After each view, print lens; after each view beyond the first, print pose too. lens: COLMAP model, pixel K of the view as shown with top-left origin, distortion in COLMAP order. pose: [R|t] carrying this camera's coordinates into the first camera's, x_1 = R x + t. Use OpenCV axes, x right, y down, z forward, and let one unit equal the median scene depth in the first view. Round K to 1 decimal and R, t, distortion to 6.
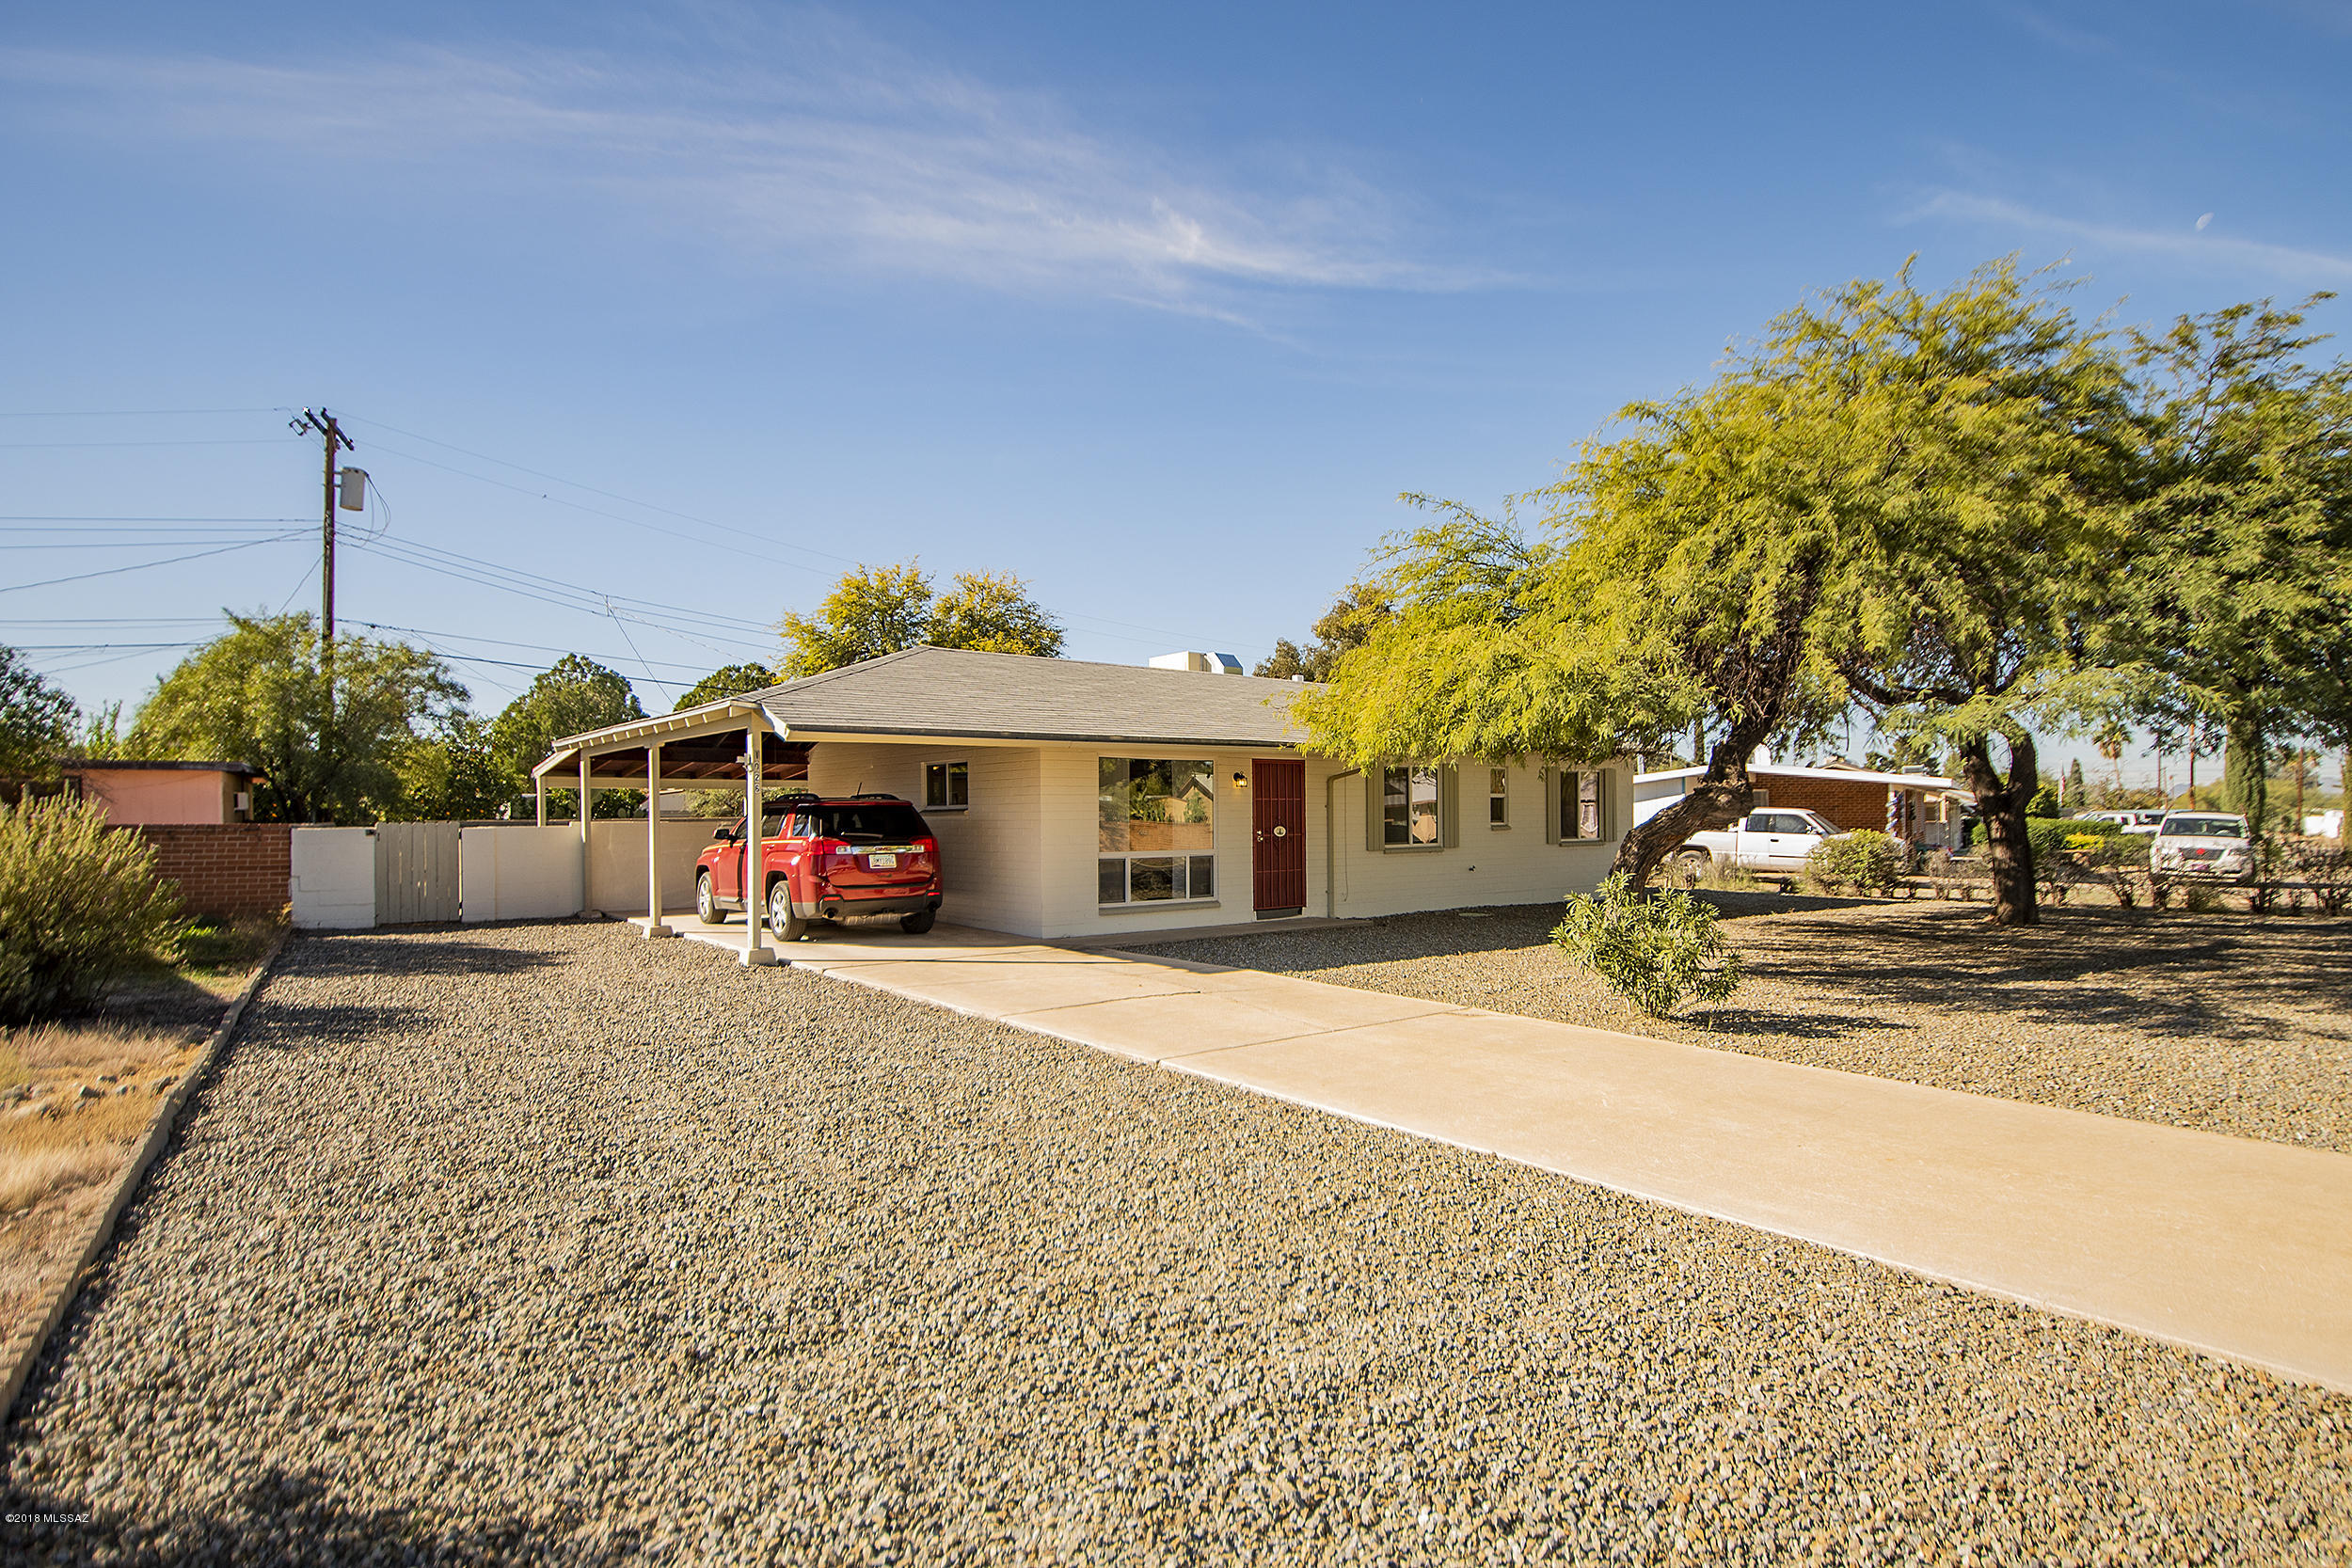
lens RADIAL K [[1182.6, 0, 1196.2], [0, 1182.6, 803.6], [0, 0, 1]] dist [0.012469, -0.017355]
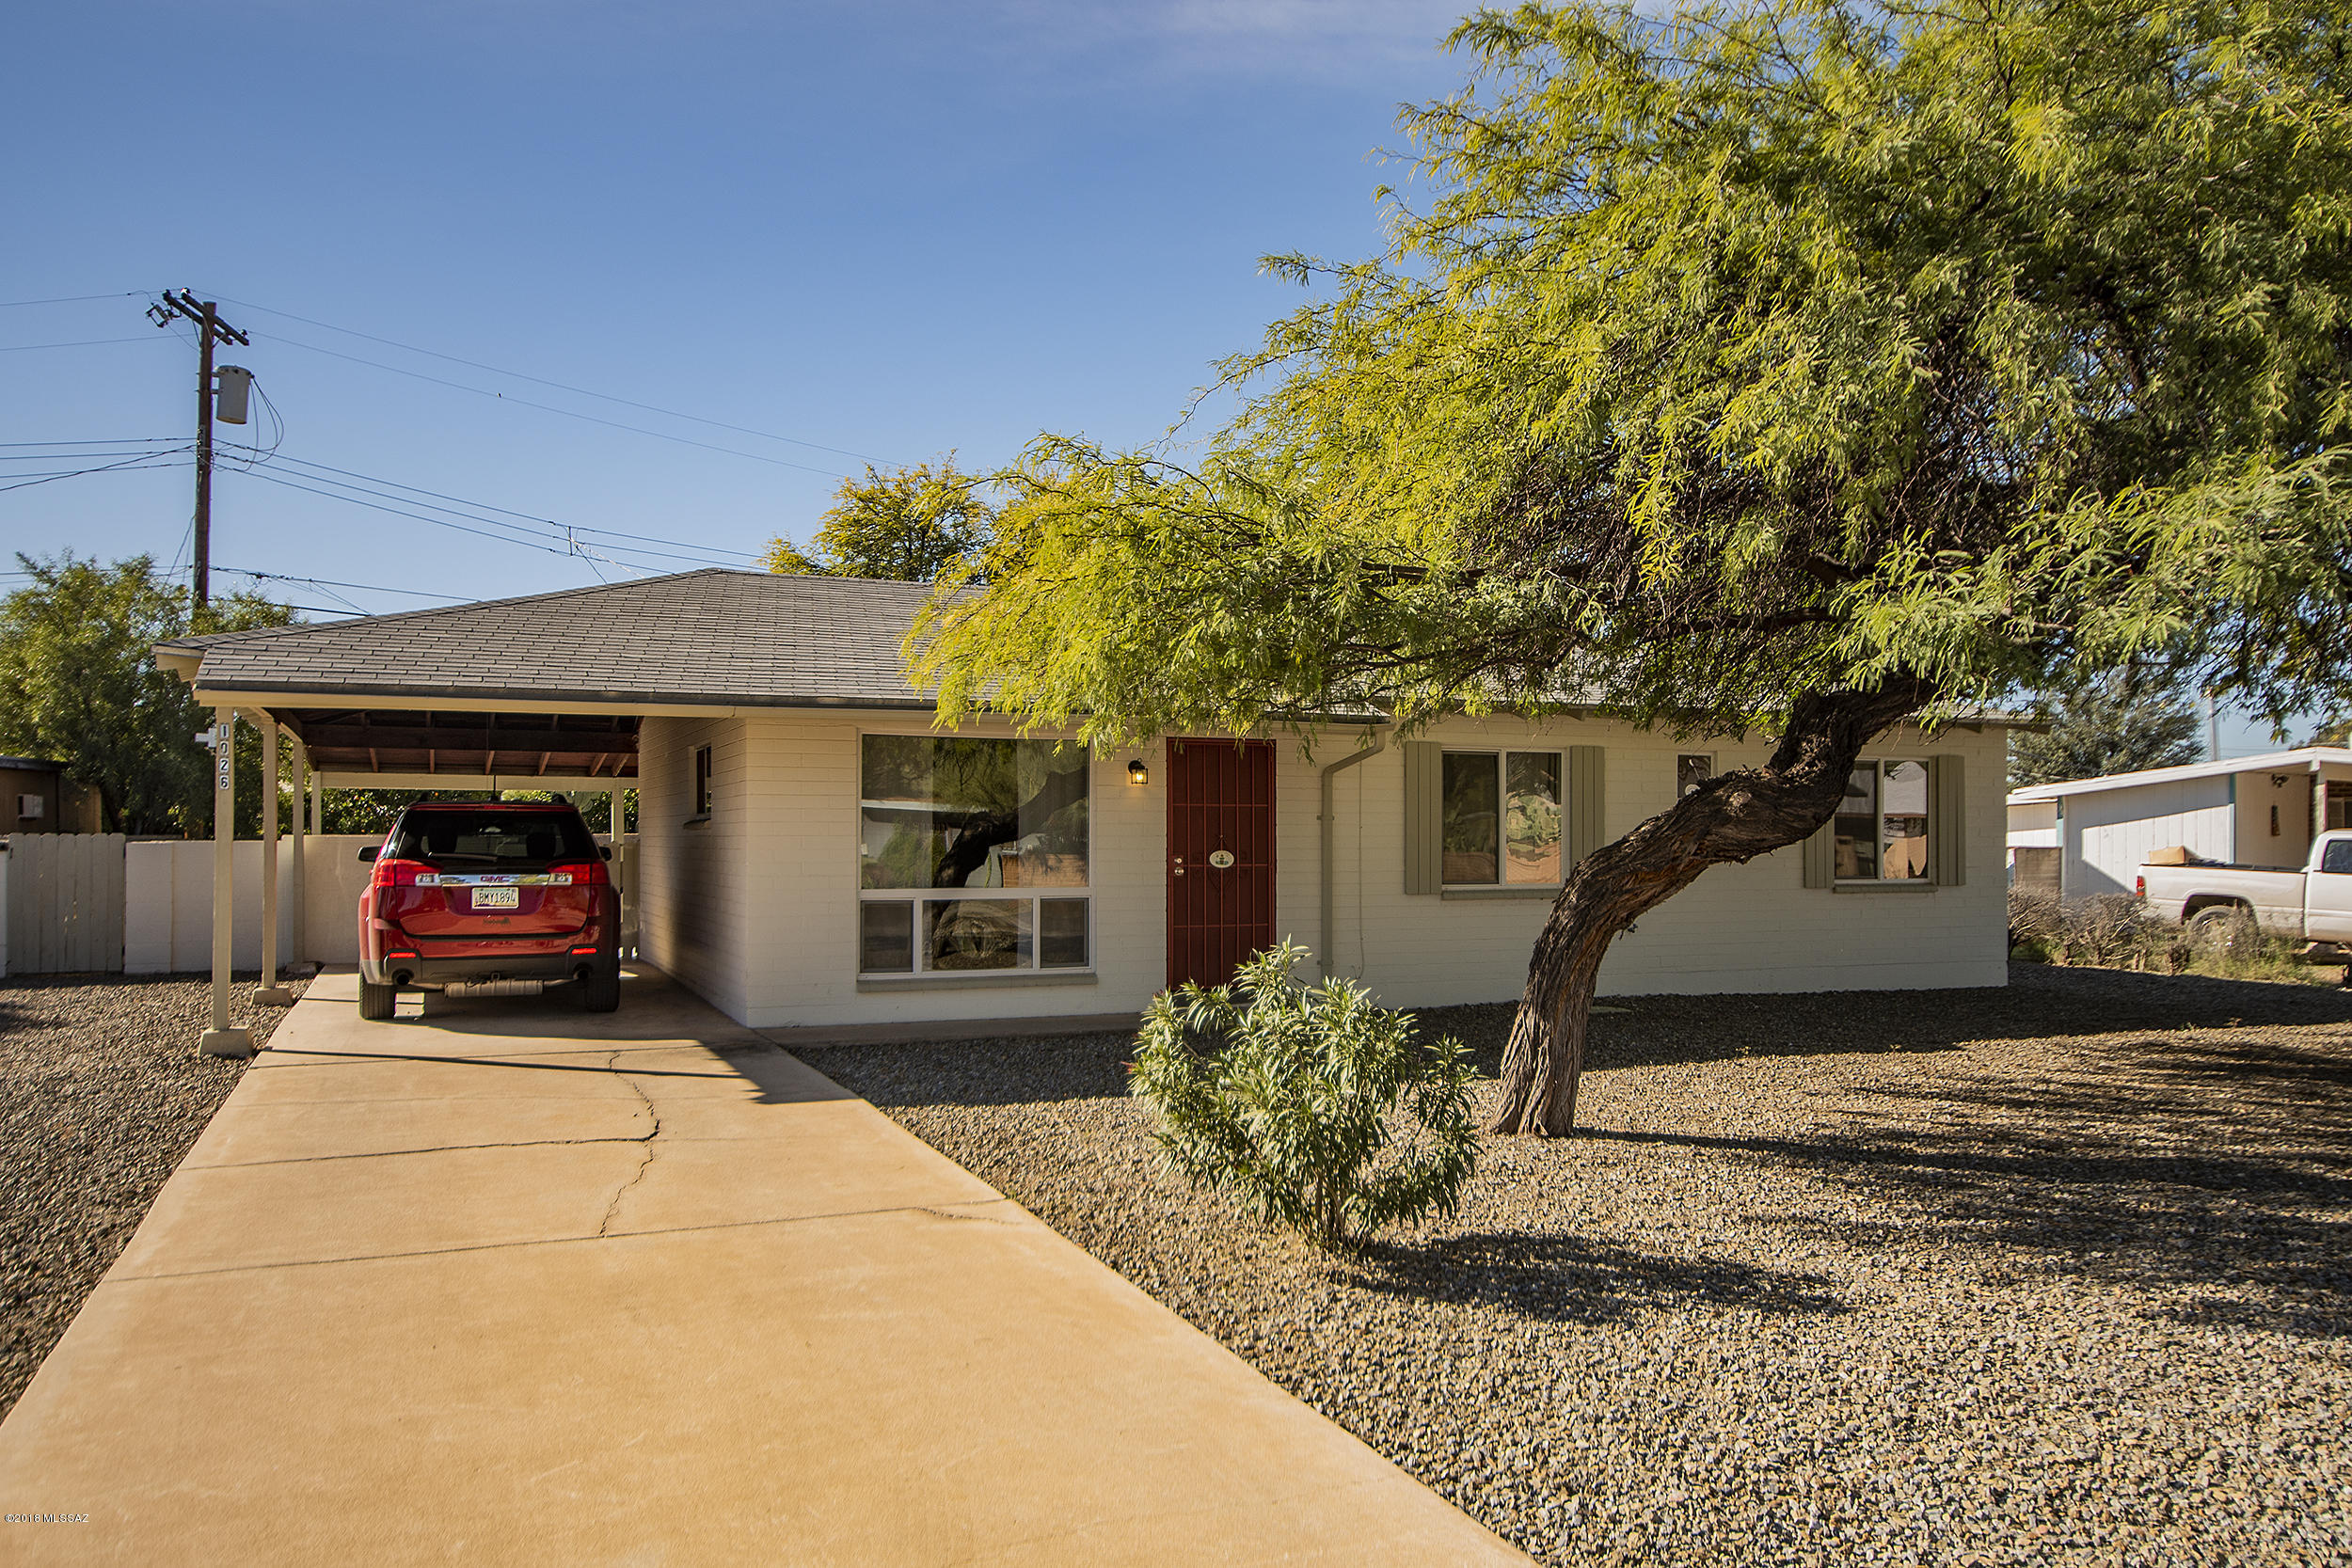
lens RADIAL K [[1738.2, 0, 1164.7], [0, 1738.2, 783.6], [0, 0, 1]] dist [0.007258, -0.002241]
pose [[0.965080, -0.000819, -0.261954, 0.266907], [-0.004305, 0.999810, -0.018988, 0.002404], [0.261920, 0.019453, 0.964893, 0.152048]]
